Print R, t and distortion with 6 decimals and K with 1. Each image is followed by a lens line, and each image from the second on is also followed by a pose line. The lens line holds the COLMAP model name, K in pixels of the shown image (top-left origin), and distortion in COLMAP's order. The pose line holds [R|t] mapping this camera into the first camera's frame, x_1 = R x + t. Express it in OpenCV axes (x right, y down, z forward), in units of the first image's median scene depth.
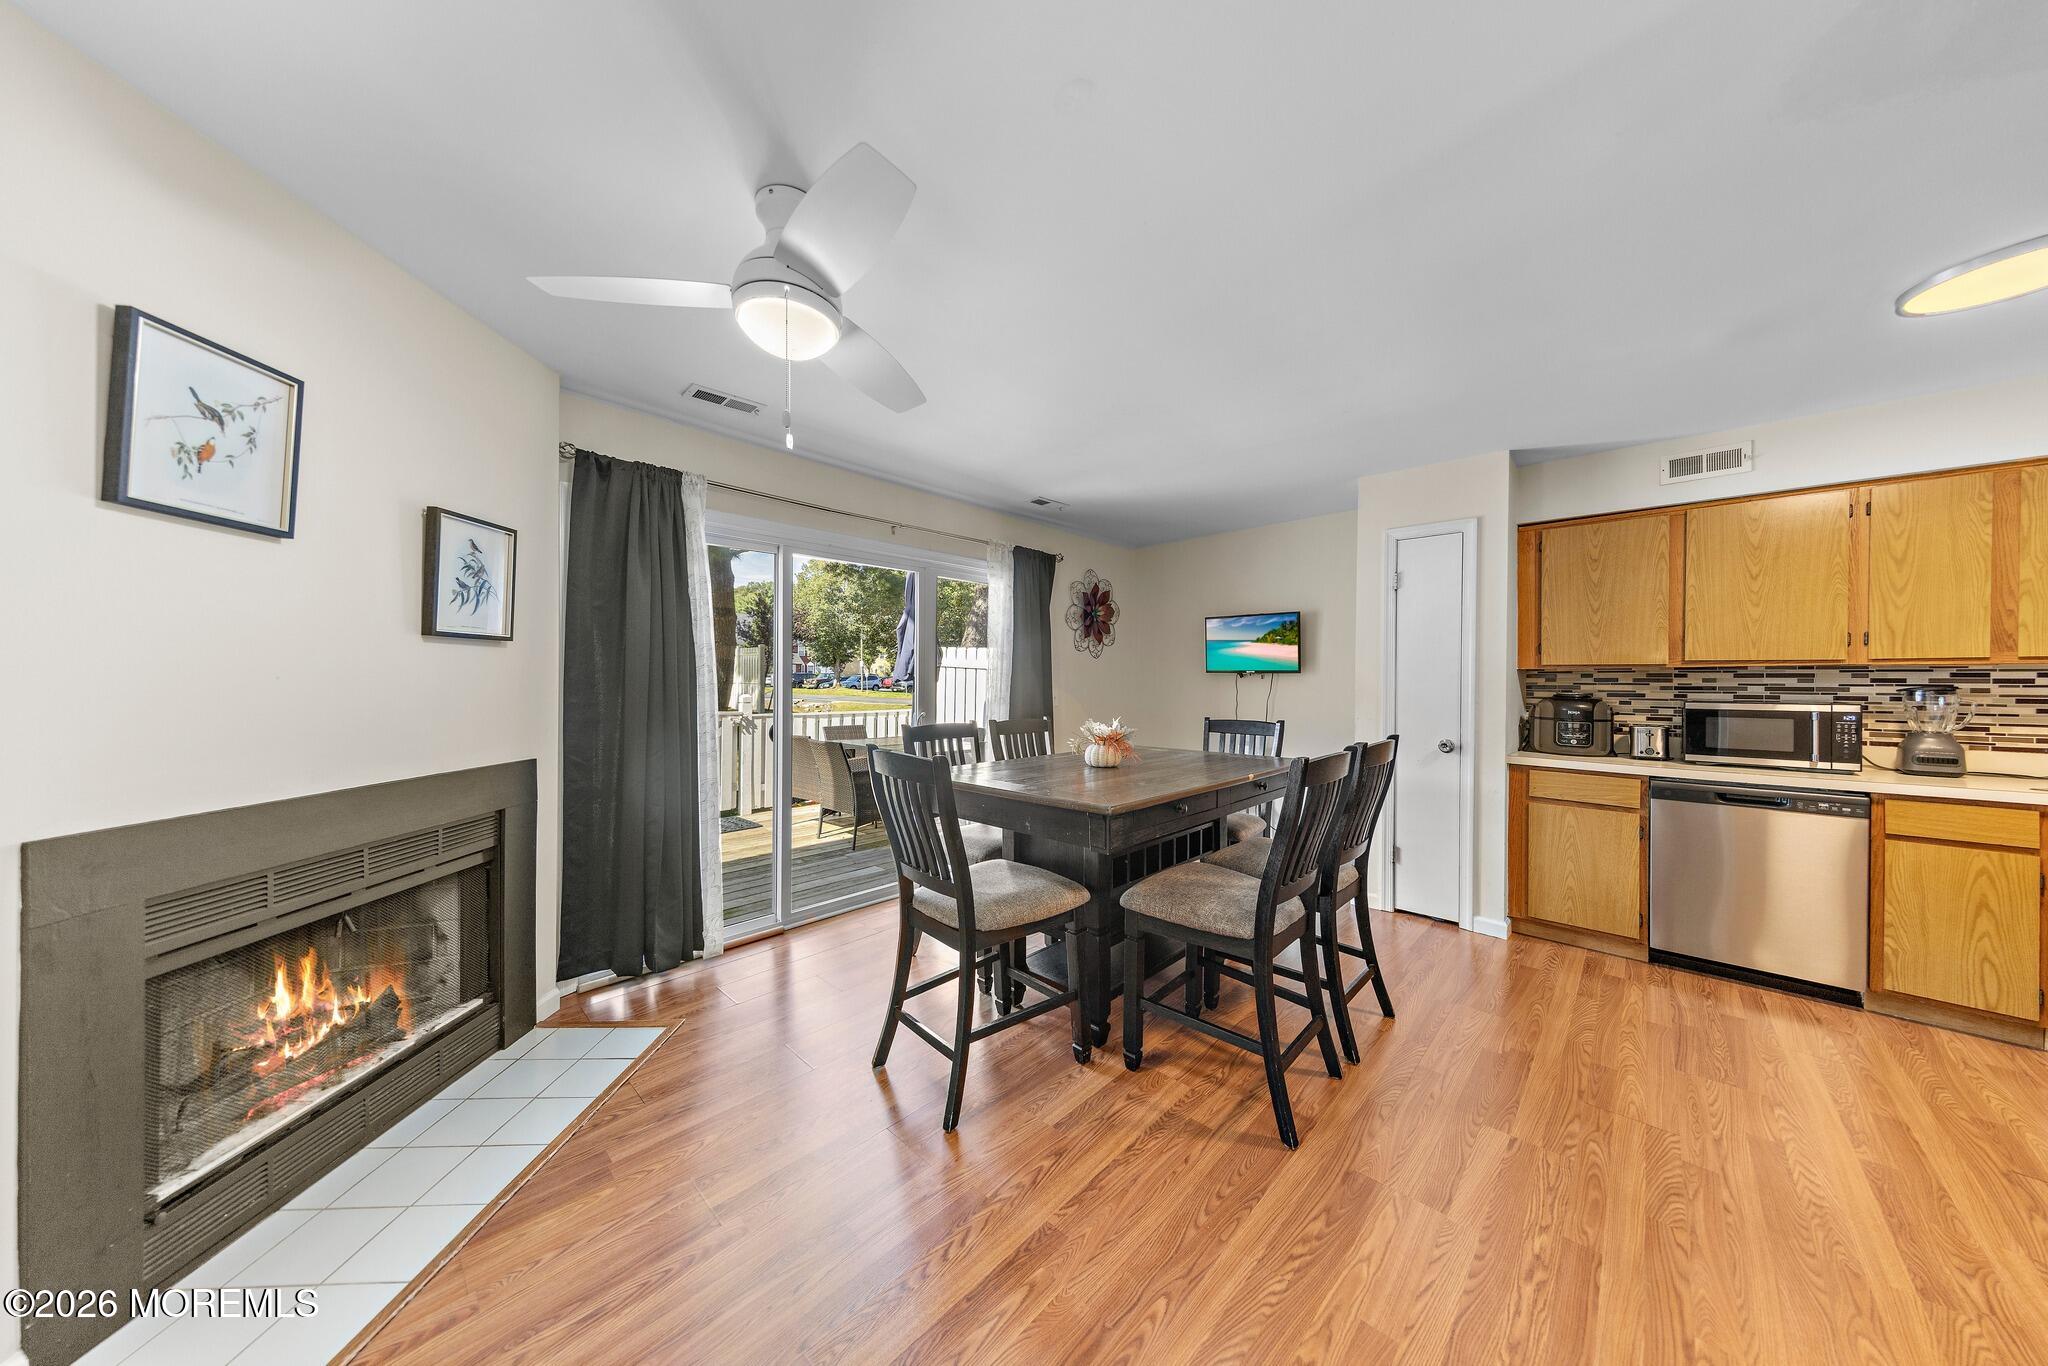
lens RADIAL K [[649.6, 0, 1018.4], [0, 649.6, 679.5], [0, 0, 1]] dist [0.007328, -0.000362]
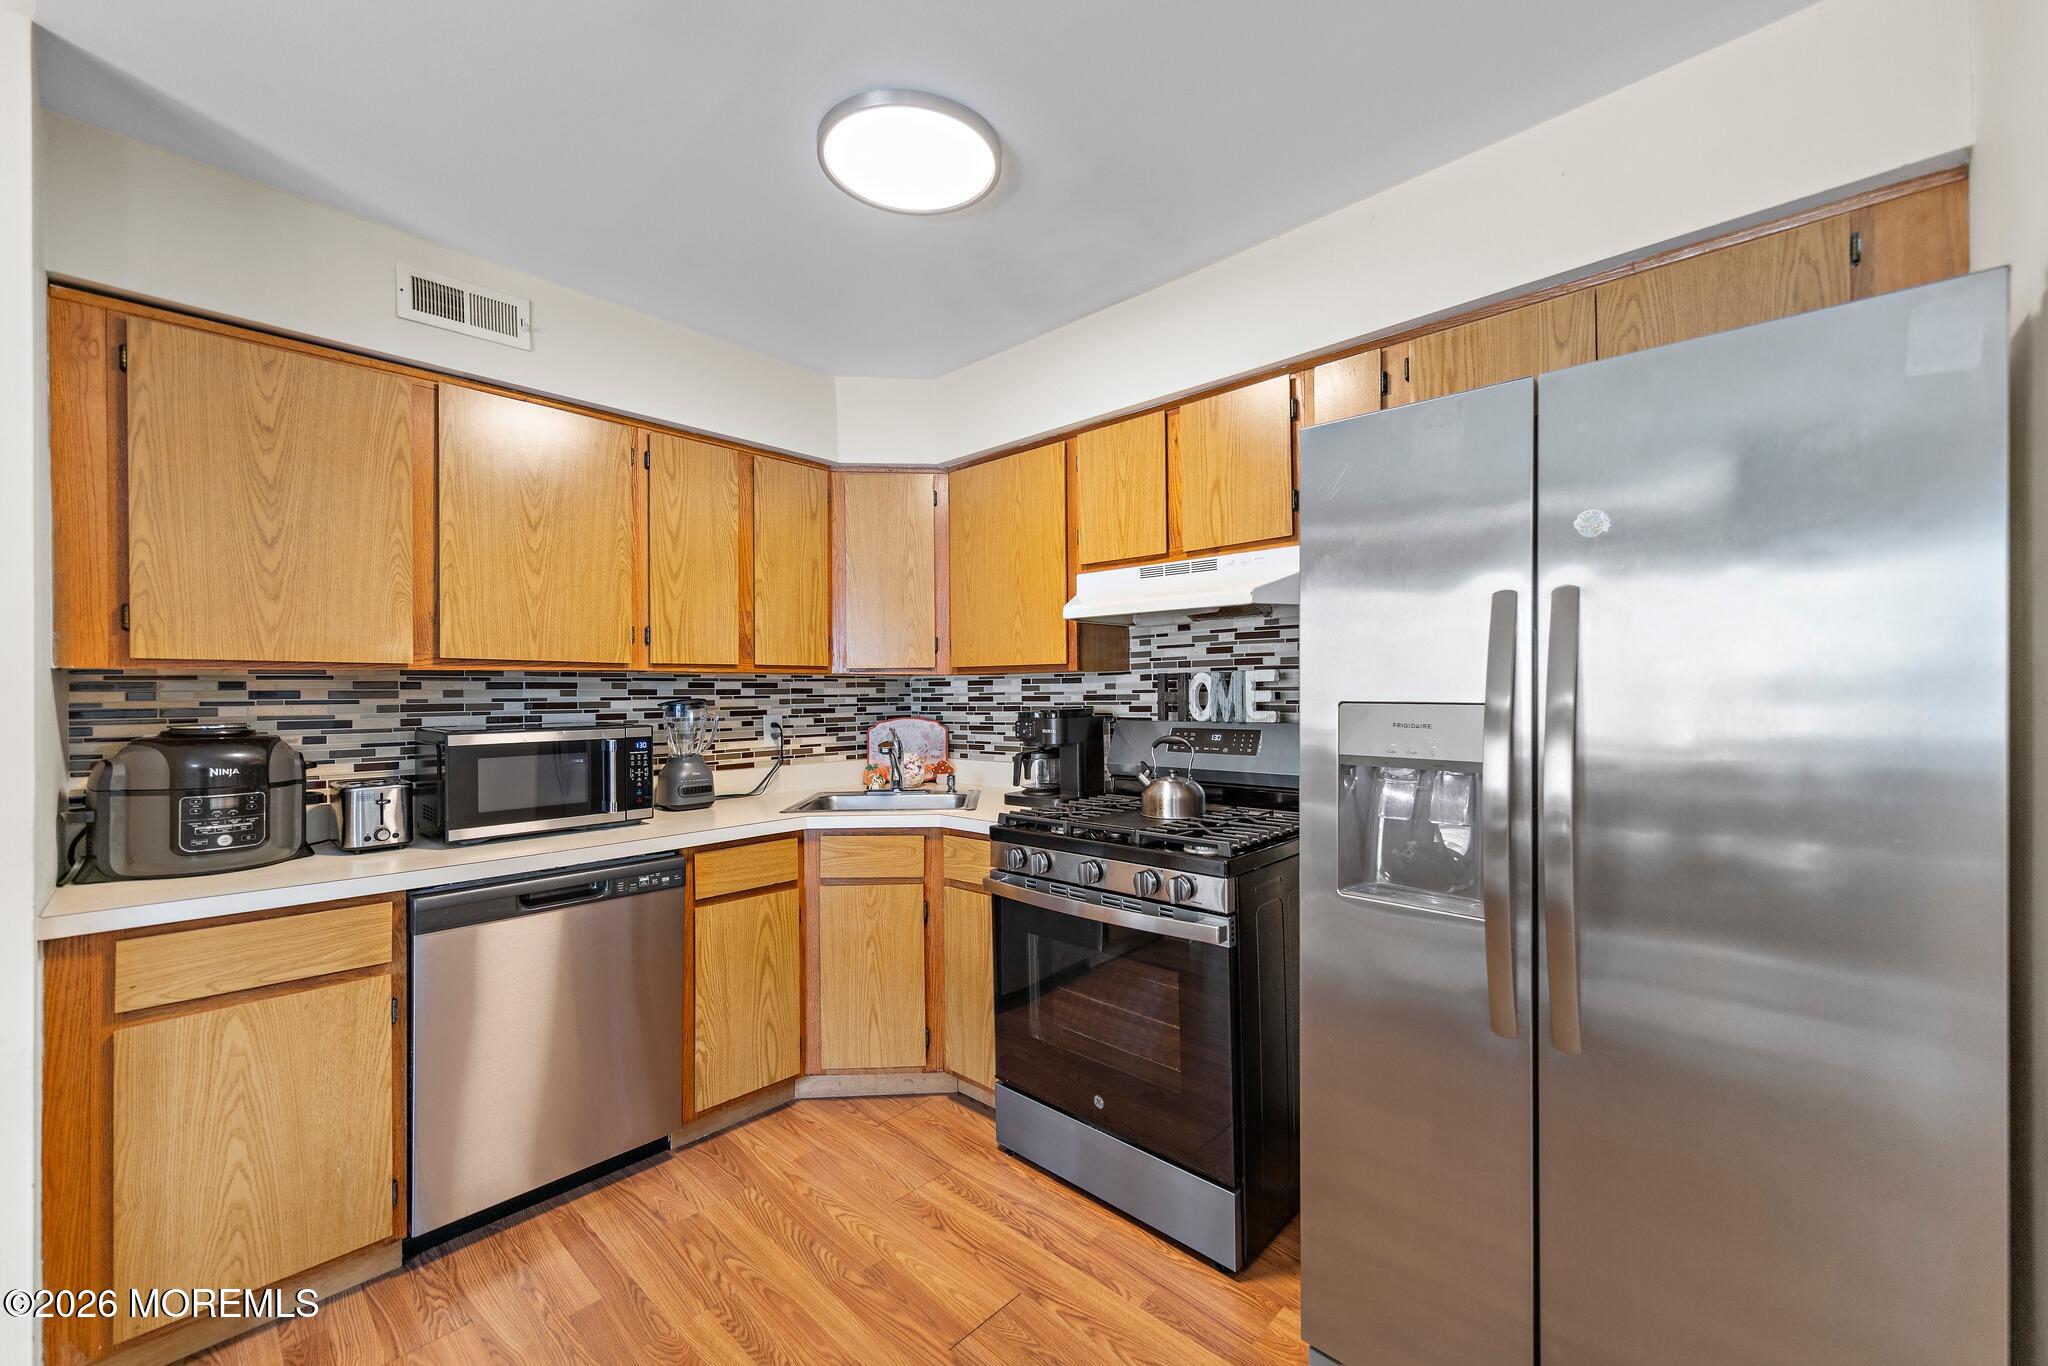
lens RADIAL K [[804.3, 0, 1038.3], [0, 804.3, 691.8], [0, 0, 1]] dist [0.005202, 0.000040]
pose [[-0.024277, -0.005567, 0.999690, 0.350952], [0.007318, 0.999957, 0.005746, -0.000975], [-0.999678, 0.007455, -0.024235, 0.544337]]
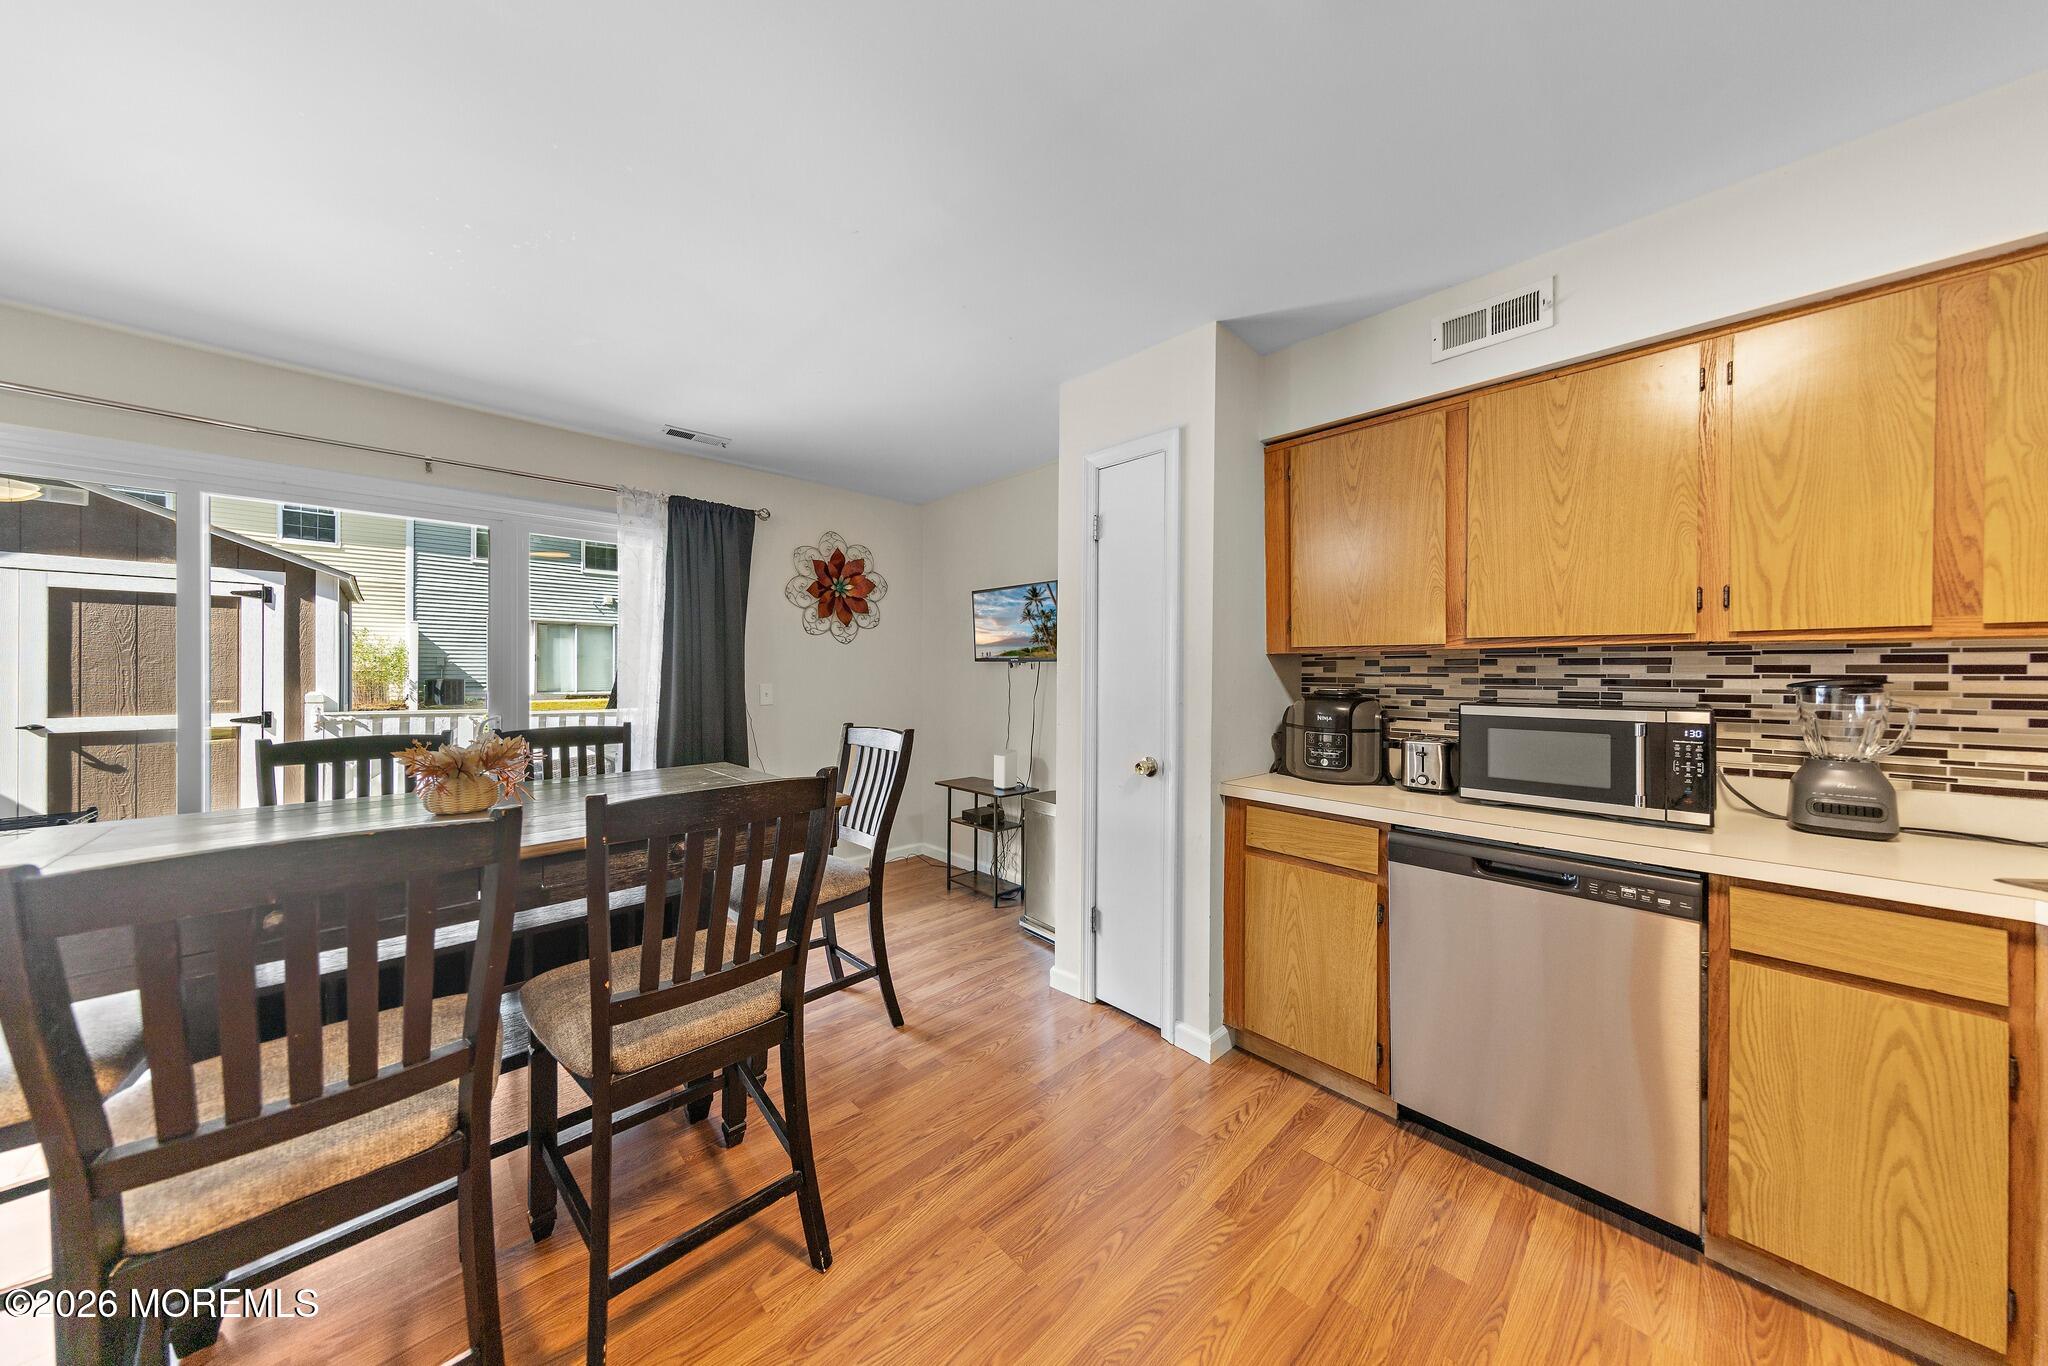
lens RADIAL K [[649.6, 0, 1020.2], [0, 649.6, 671.0], [0, 0, 1]] dist [0.007328, -0.000362]
pose [[0.999317, -0.003007, -0.036829, 0.640740], [0.003051, 0.999995, 0.001139, 0.000768], [0.036825, -0.001250, 0.999321, 0.370712]]
